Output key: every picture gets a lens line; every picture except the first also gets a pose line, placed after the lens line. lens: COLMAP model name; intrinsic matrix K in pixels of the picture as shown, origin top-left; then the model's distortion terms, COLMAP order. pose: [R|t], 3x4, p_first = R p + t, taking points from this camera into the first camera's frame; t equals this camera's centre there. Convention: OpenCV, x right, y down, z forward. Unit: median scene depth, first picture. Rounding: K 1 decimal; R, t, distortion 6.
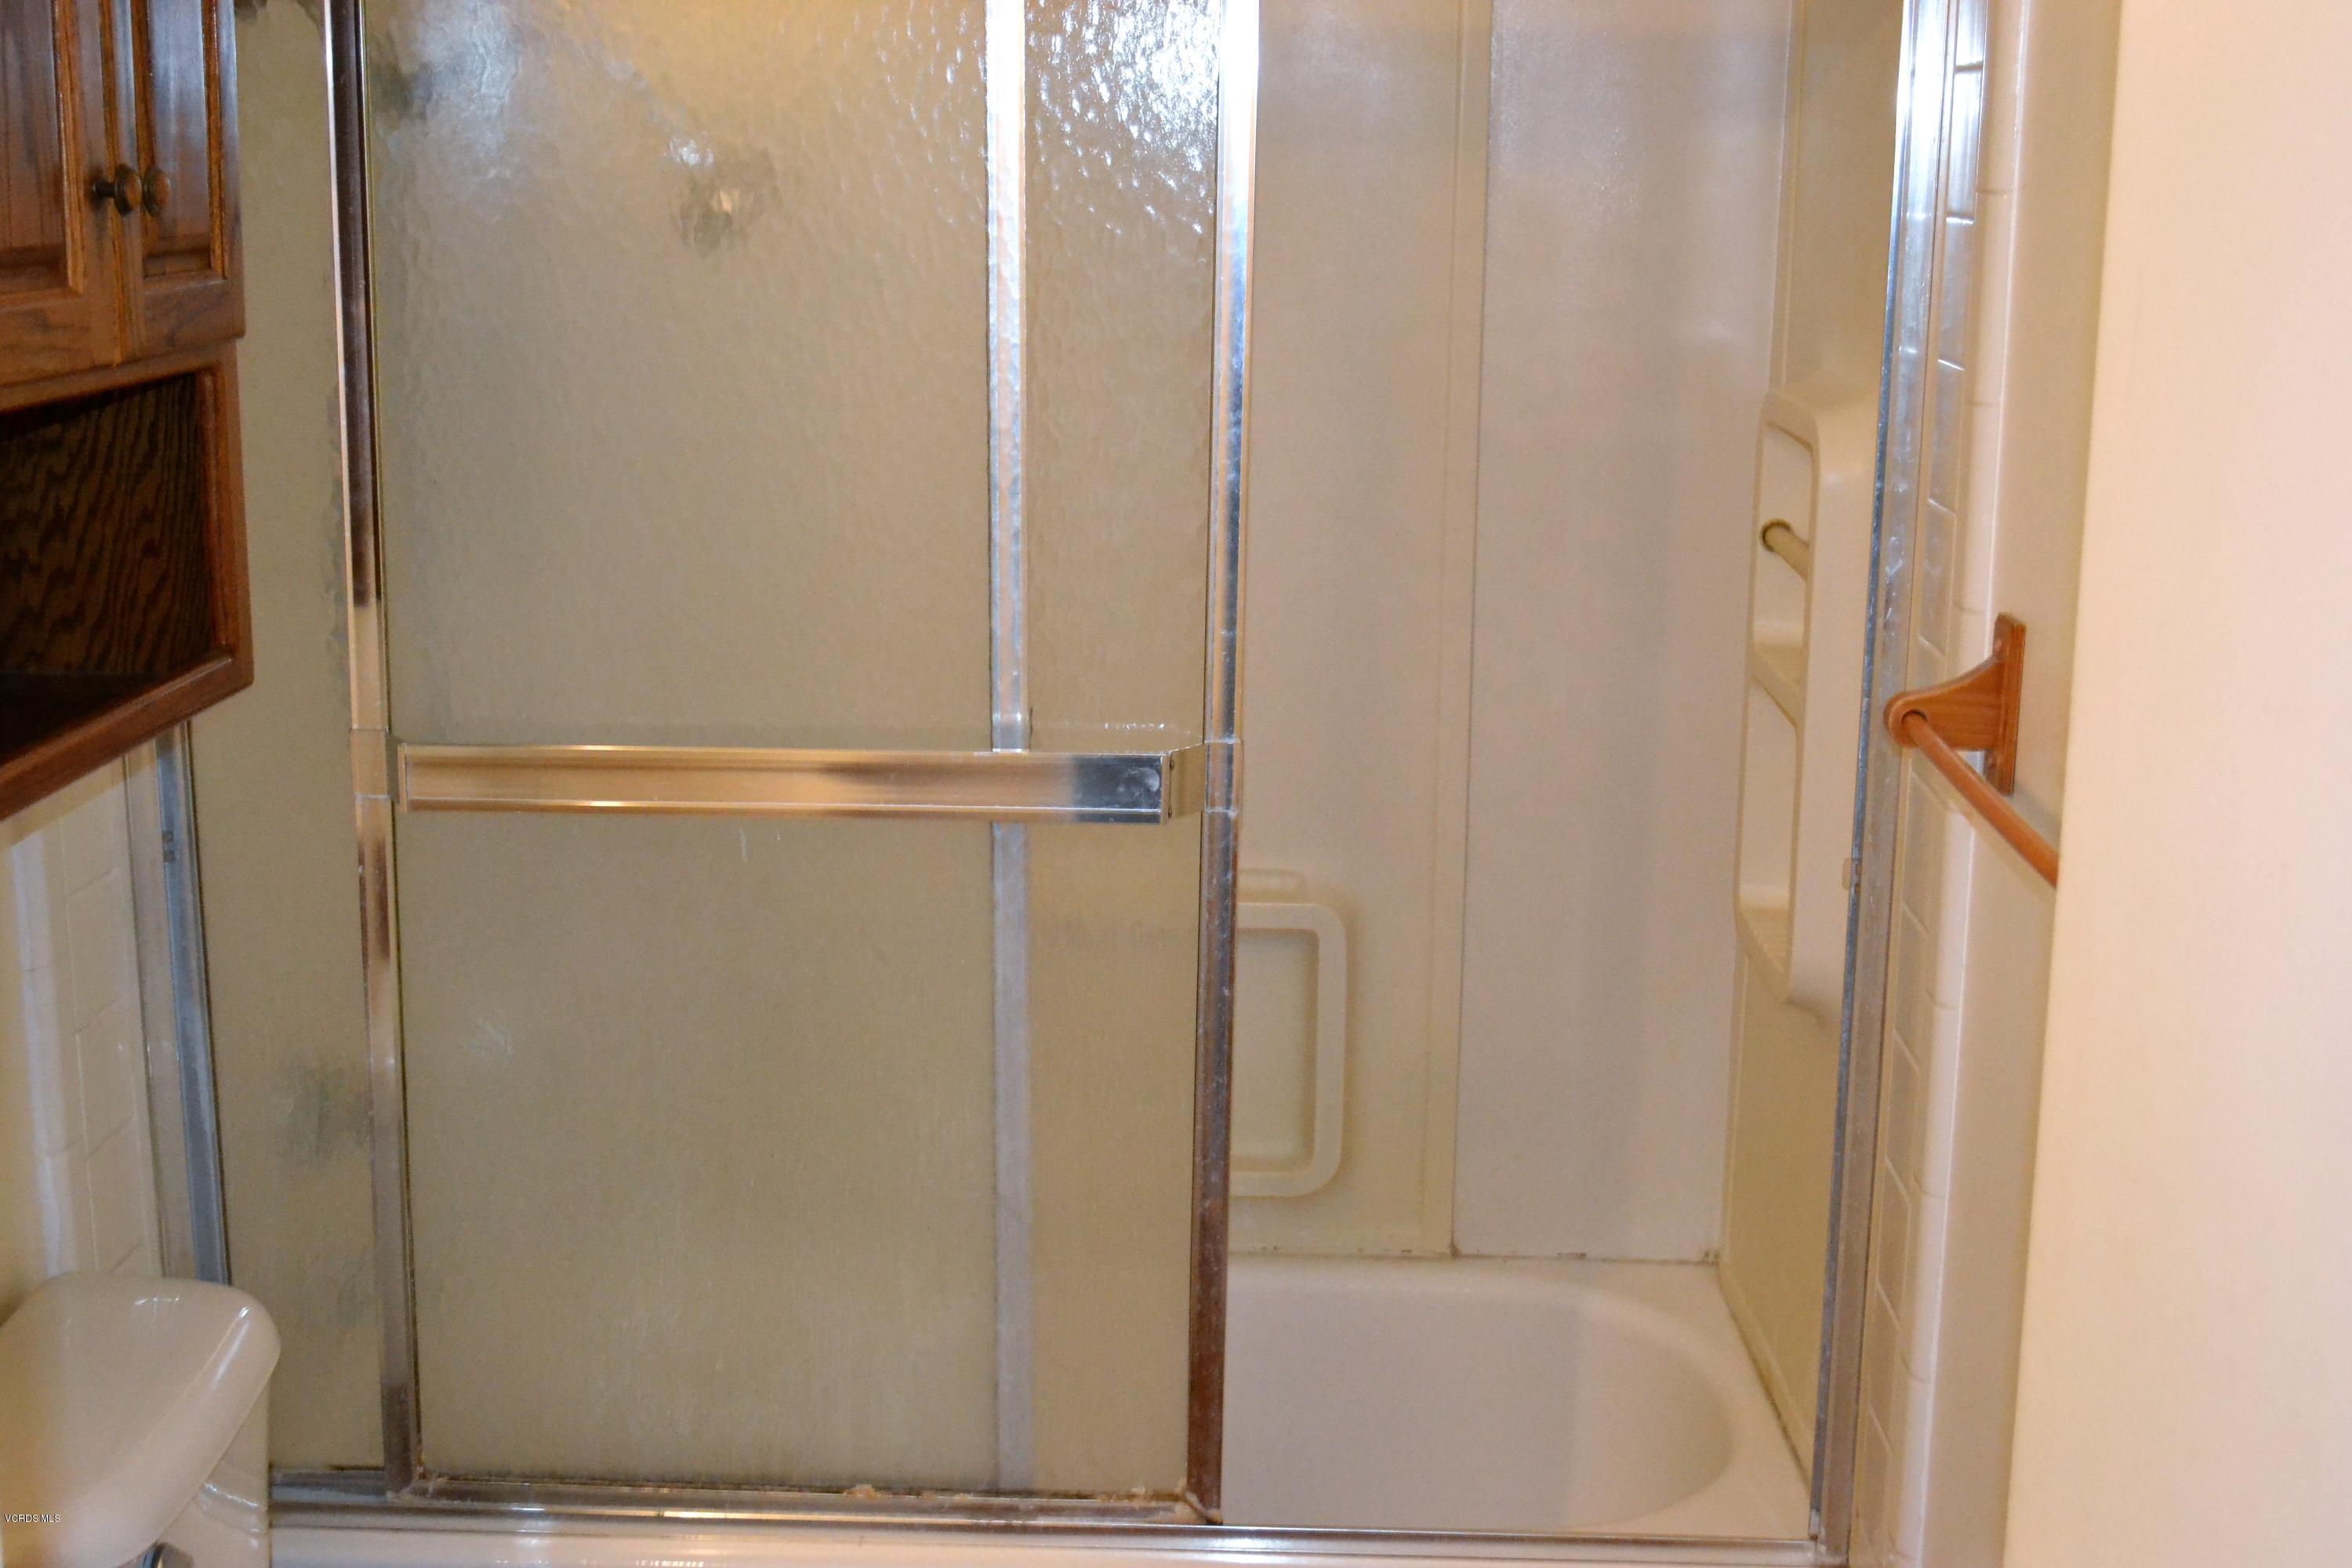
lens RADIAL K [[3015.4, 0, 1172.6], [0, 3015.4, 783.6], [0, 0, 1]] dist [-0.040086, 0.000000]
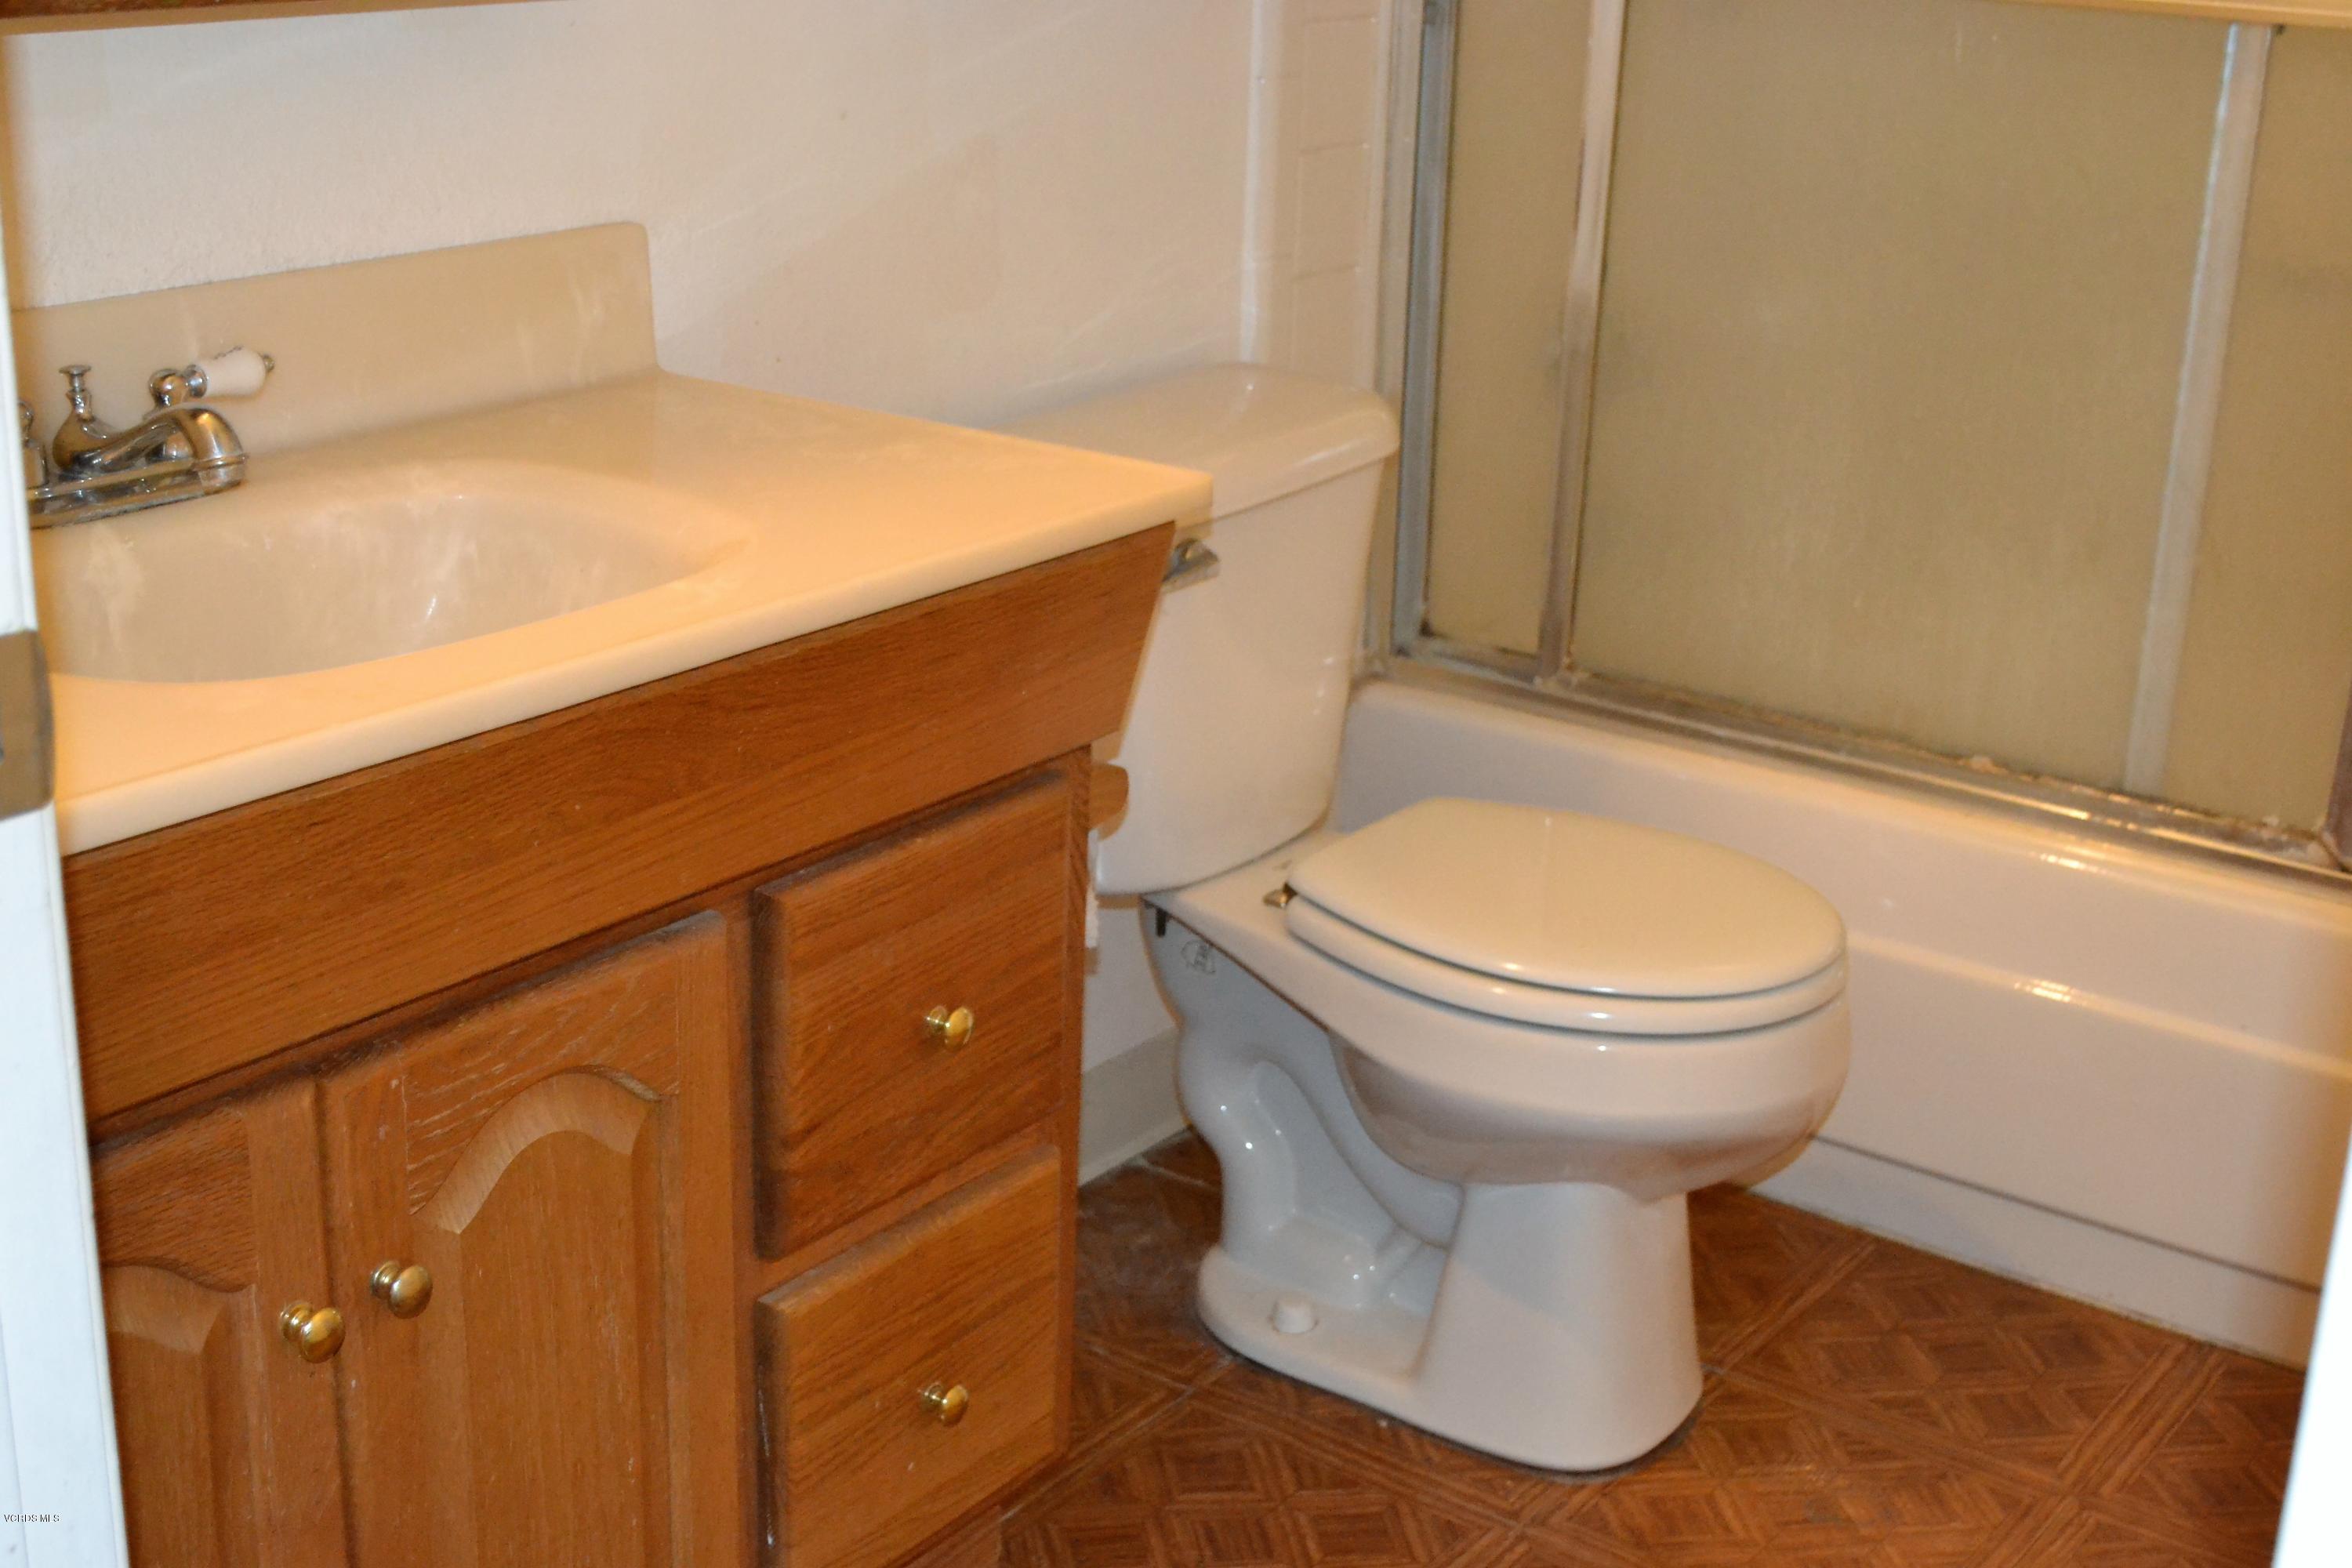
lens RADIAL K [[3015.4, 0, 1166.4], [0, 3015.4, 805.5], [0, 0, 1]] dist [-0.040086, 0.000000]
pose [[0.829163, 0.204647, -0.520200, 0.182198], [-0.145155, 0.977480, 0.153173, 0.140815], [0.539832, -0.051496, 0.840196, 0.060728]]
